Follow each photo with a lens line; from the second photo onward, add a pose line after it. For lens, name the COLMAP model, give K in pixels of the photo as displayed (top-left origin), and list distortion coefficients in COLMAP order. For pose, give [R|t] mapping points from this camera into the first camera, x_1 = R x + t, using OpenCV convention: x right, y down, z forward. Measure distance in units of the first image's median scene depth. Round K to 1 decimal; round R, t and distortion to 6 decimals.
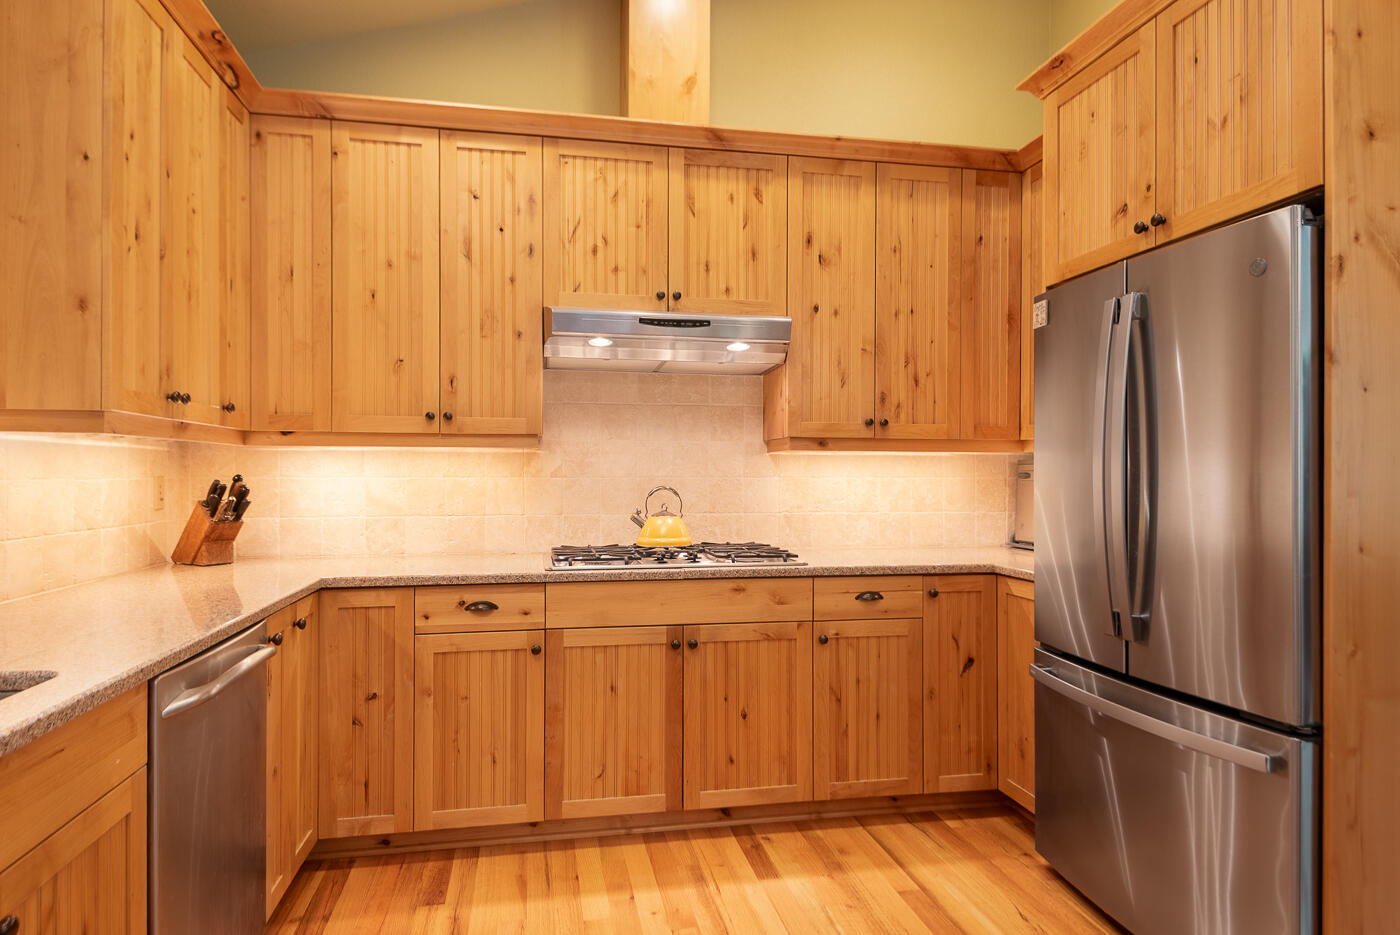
lens RADIAL K [[805.7, 0, 667.9], [0, 805.7, 471.6], [0, 0, 1]] dist [0.014338, -0.007928]
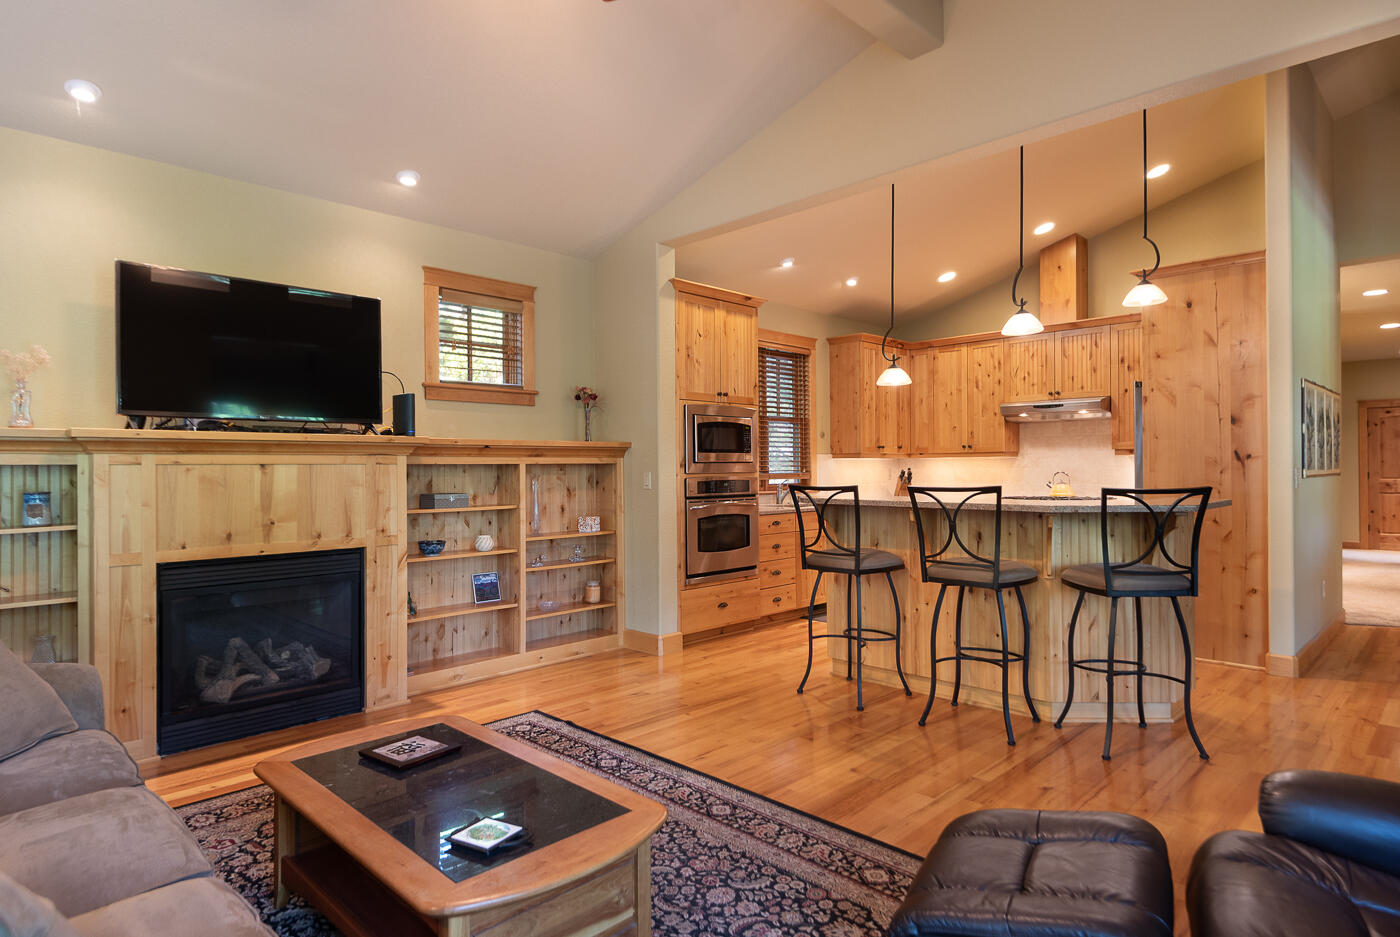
lens RADIAL K [[731.6, 0, 693.2], [0, 731.6, 471.1], [0, 0, 1]] dist [0.022045, -0.004130]
pose [[0.568068, -0.003382, -0.822975, 1.299121], [0.011150, 0.999931, 0.003587, -0.001578], [0.822906, -0.011214, 0.568067, -1.257898]]
